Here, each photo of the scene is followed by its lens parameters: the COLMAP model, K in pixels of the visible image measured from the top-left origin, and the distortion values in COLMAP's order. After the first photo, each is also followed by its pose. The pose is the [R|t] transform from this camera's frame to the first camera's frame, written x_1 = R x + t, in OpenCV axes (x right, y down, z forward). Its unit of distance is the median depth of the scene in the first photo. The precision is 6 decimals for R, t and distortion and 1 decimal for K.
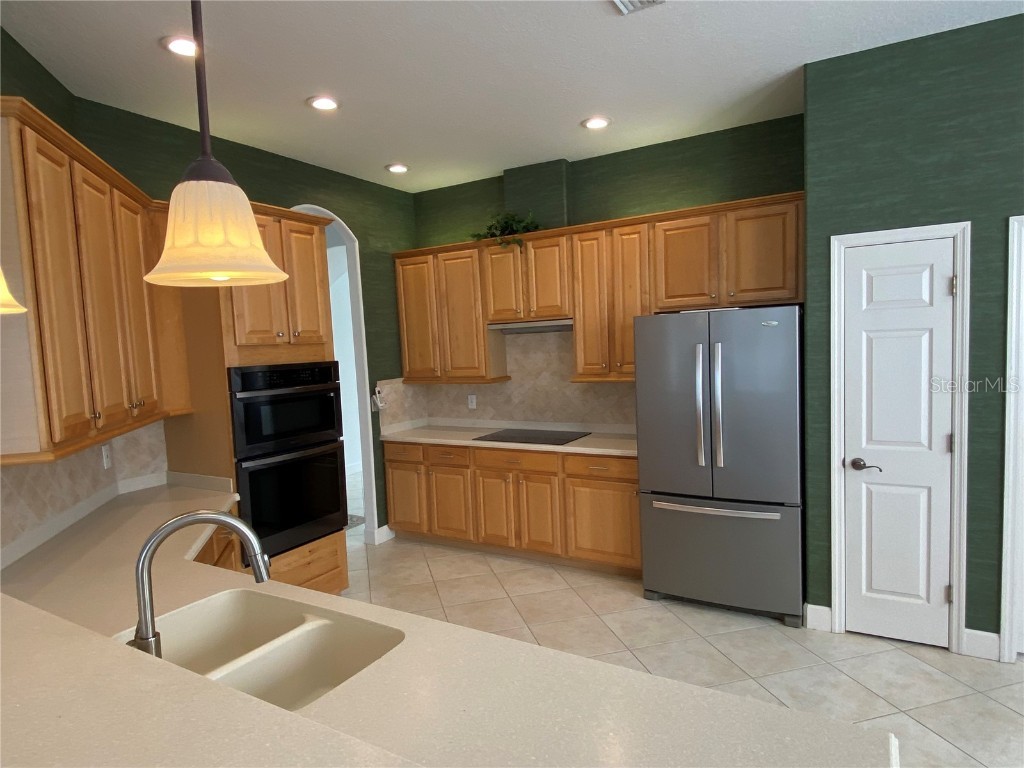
lens RADIAL K [[605.8, 0, 509.4], [0, 605.8, 387.8], [0, 0, 1]] dist [0.078617, -0.085161]
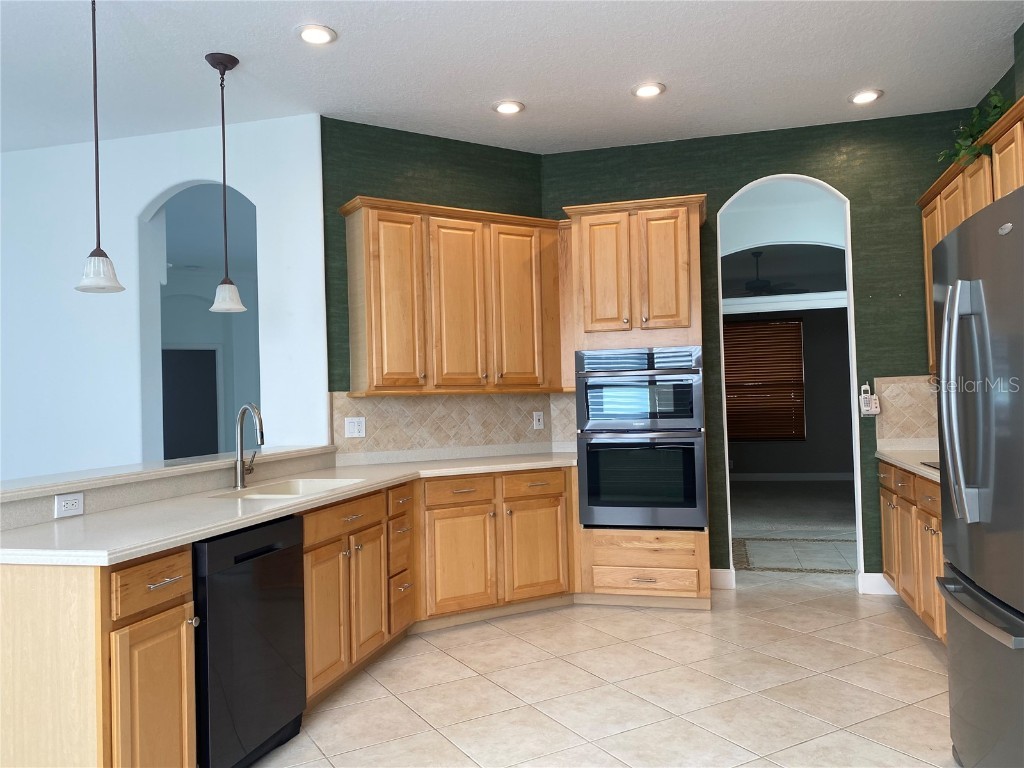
lens RADIAL K [[781.4, 0, 509.5], [0, 781.4, 385.8], [0, 0, 1]] dist [0.042370, -0.034192]
pose [[0.271000, 0.019261, -0.962387, 0.874686], [-0.059384, 0.998230, 0.003256, 0.033178], [0.960746, 0.056268, 0.271664, 0.440333]]
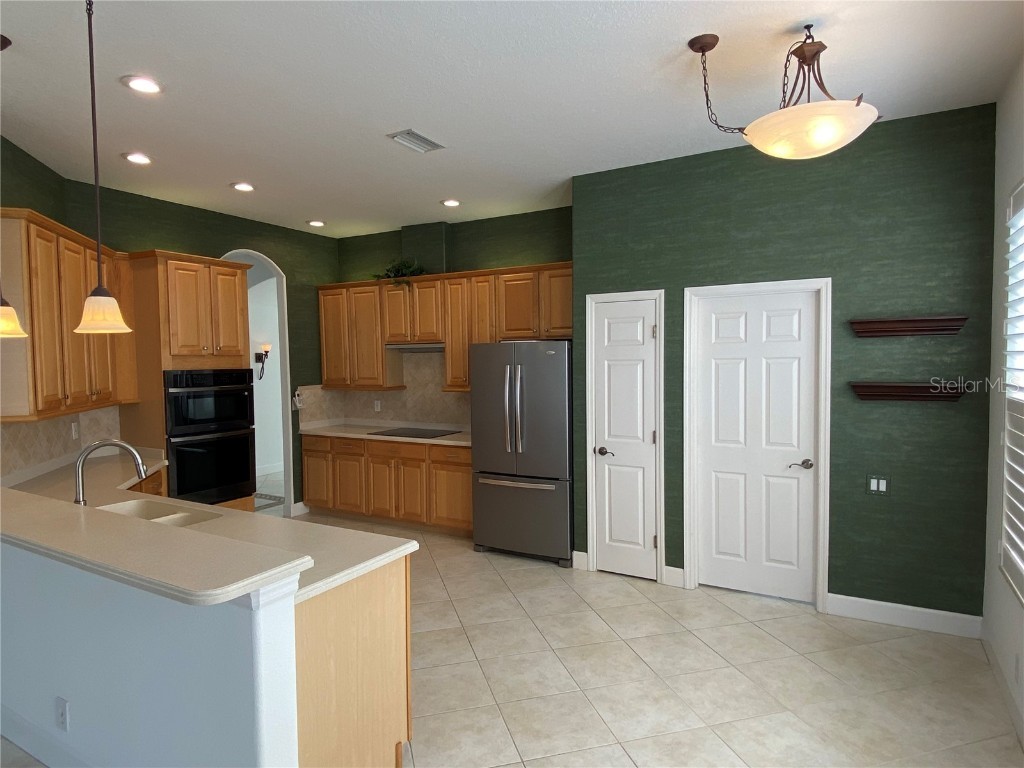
lens RADIAL K [[605.8, 0, 509.4], [0, 605.8, 387.8], [0, 0, 1]] dist [0.078617, -0.085161]
pose [[0.999380, 0.032518, 0.013500, 0.296802], [-0.032119, 0.999069, -0.028795, 0.020792], [-0.014424, 0.028344, 0.999494, -0.398094]]
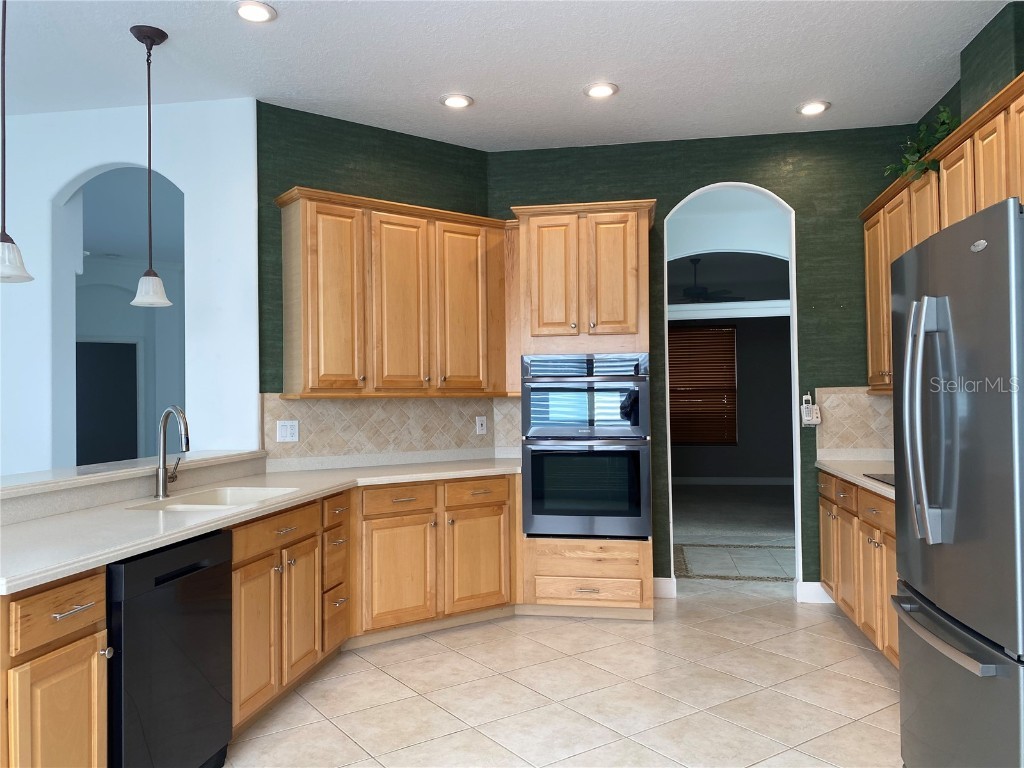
lens RADIAL K [[781.4, 0, 509.5], [0, 781.4, 385.8], [0, 0, 1]] dist [0.042370, -0.034192]
pose [[0.352571, 0.025793, -0.935430, 0.825425], [-0.076698, 0.997053, -0.001415, 0.025135], [0.932637, 0.072245, 0.353510, 0.434230]]
